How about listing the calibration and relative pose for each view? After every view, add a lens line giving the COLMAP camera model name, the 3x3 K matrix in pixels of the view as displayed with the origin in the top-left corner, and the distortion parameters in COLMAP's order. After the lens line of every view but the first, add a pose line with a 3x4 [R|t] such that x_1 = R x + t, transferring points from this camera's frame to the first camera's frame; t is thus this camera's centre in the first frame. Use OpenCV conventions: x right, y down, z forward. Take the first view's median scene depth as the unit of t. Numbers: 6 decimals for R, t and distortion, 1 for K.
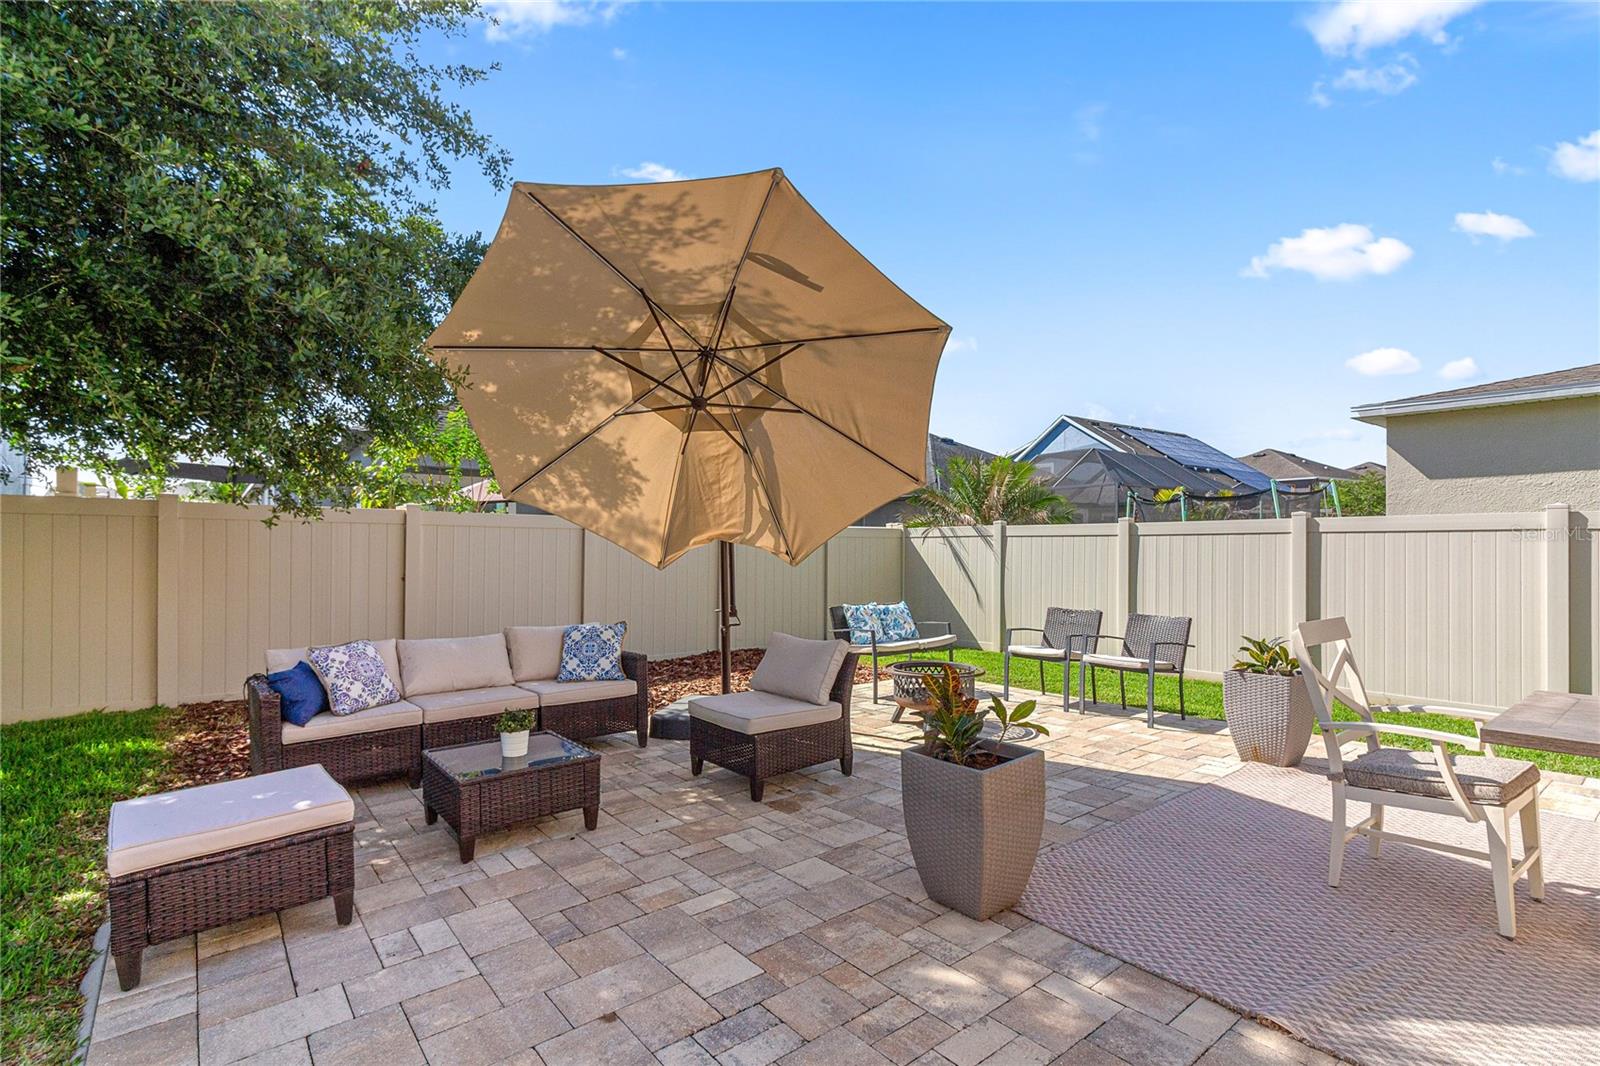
lens RADIAL K [[752.9, 0, 809.8], [0, 752.9, 554.9], [0, 0, 1]] dist [-0.001340, 0.002438]
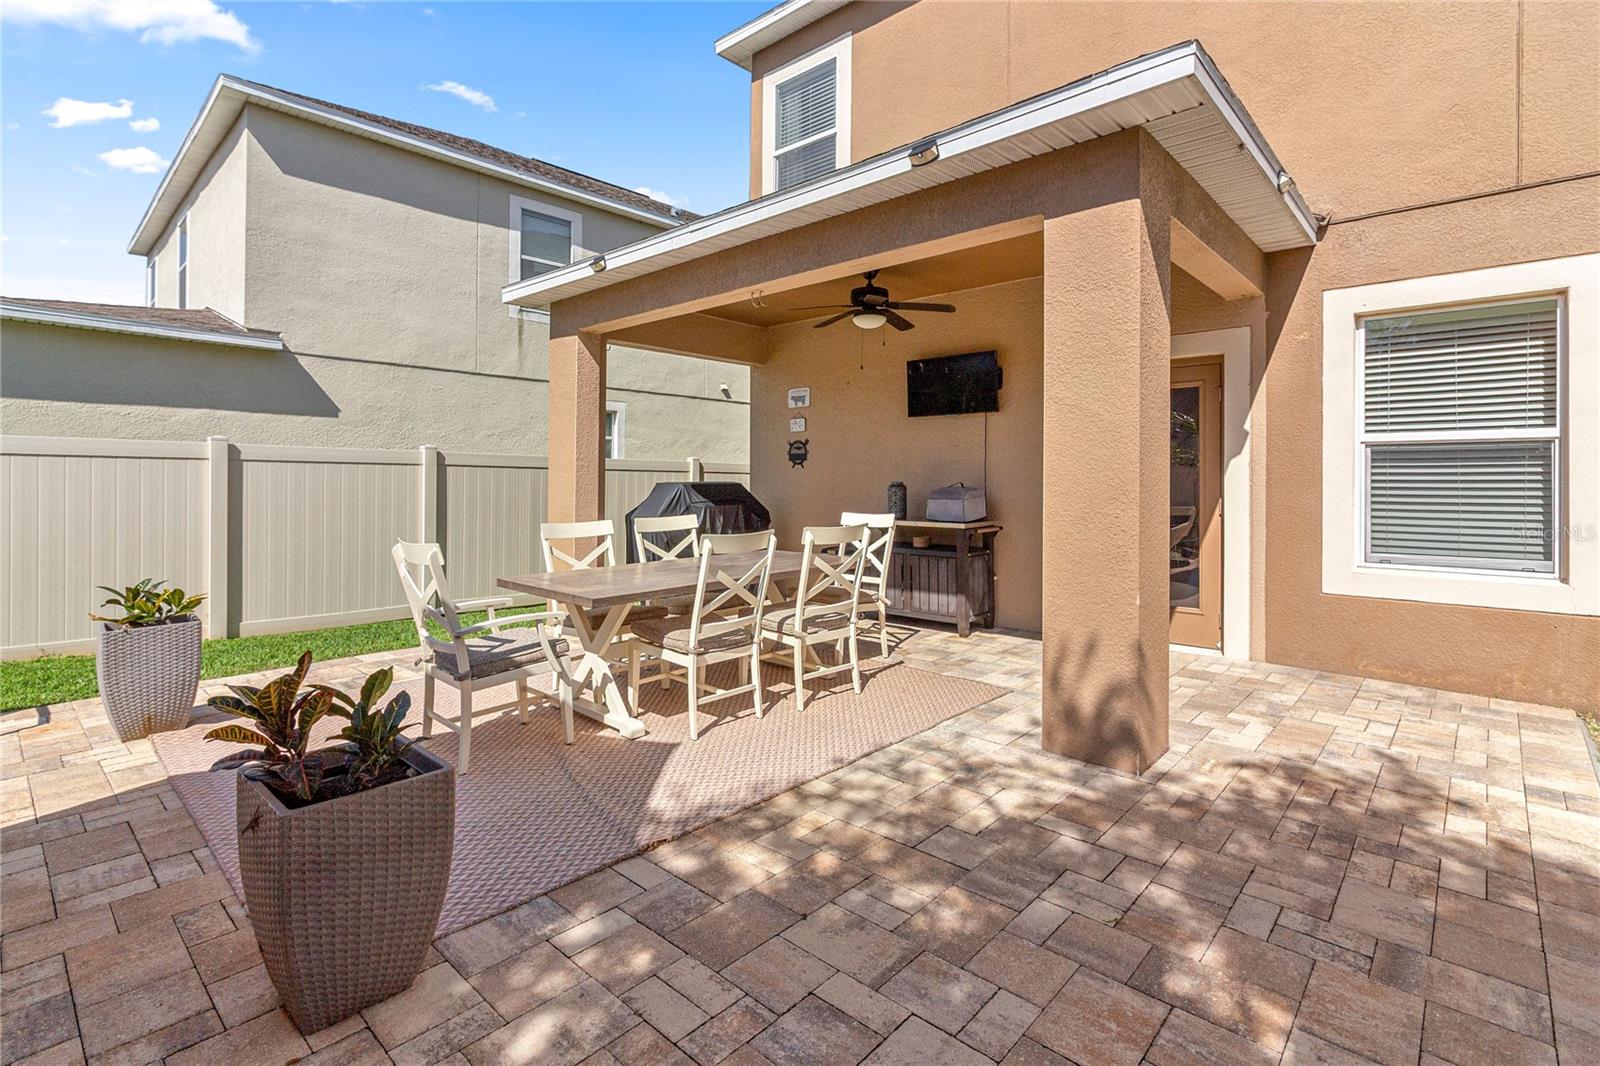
lens RADIAL K [[752.9, 0, 787.3], [0, 752.9, 487.4], [0, 0, 1]] dist [-0.001340, 0.002438]
pose [[-0.139505, -0.004980, 0.990209, -0.268378], [0.001851, 0.999984, 0.005290, 0.003933], [-0.990220, 0.002571, -0.139494, 0.374923]]
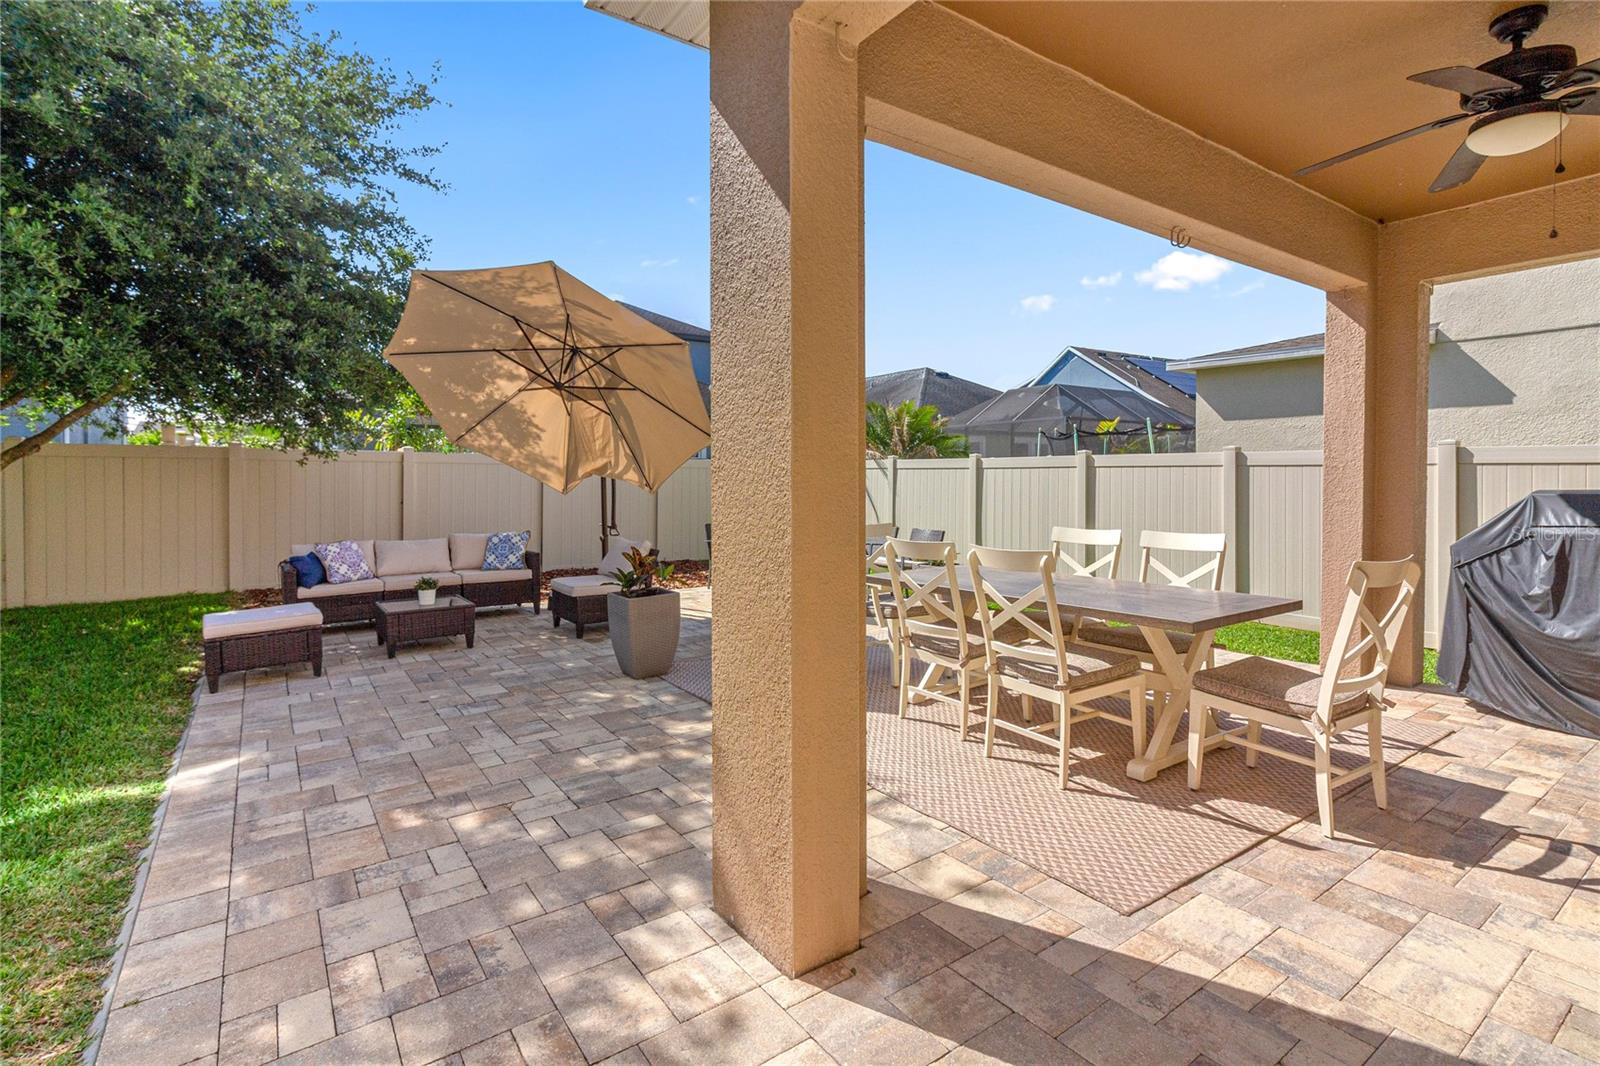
lens RADIAL K [[752.9, 0, 807.4], [0, 752.9, 491.0], [0, 0, 1]] dist [-0.001340, 0.002438]
pose [[0.998040, 0.000335, -0.062579, 0.387114], [0.000412, 0.999929, 0.011927, -0.006684], [0.062578, -0.011930, 0.997969, -0.432463]]
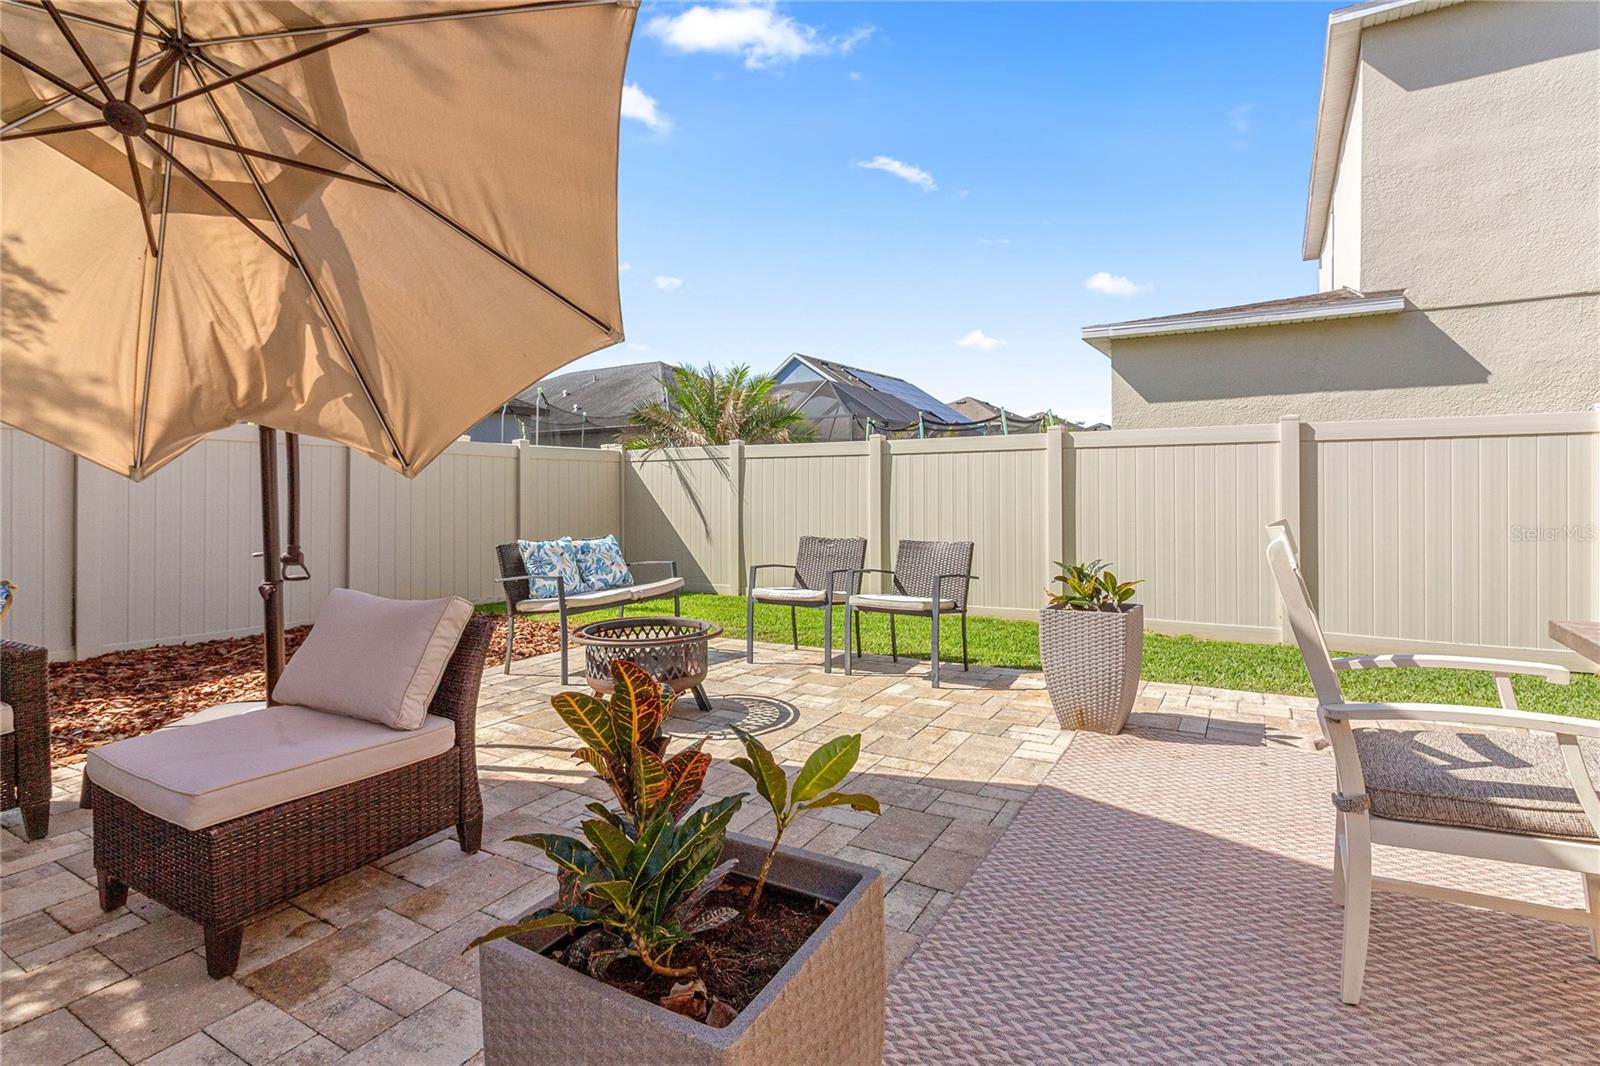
lens RADIAL K [[752.9, 0, 823.0], [0, 752.9, 502.4], [0, 0, 1]] dist [-0.001340, 0.002438]
pose [[0.933910, -0.012301, 0.357297, 0.079224], [0.009681, 0.999912, 0.009121, 0.036075], [-0.357378, -0.005060, 0.933946, 0.346520]]
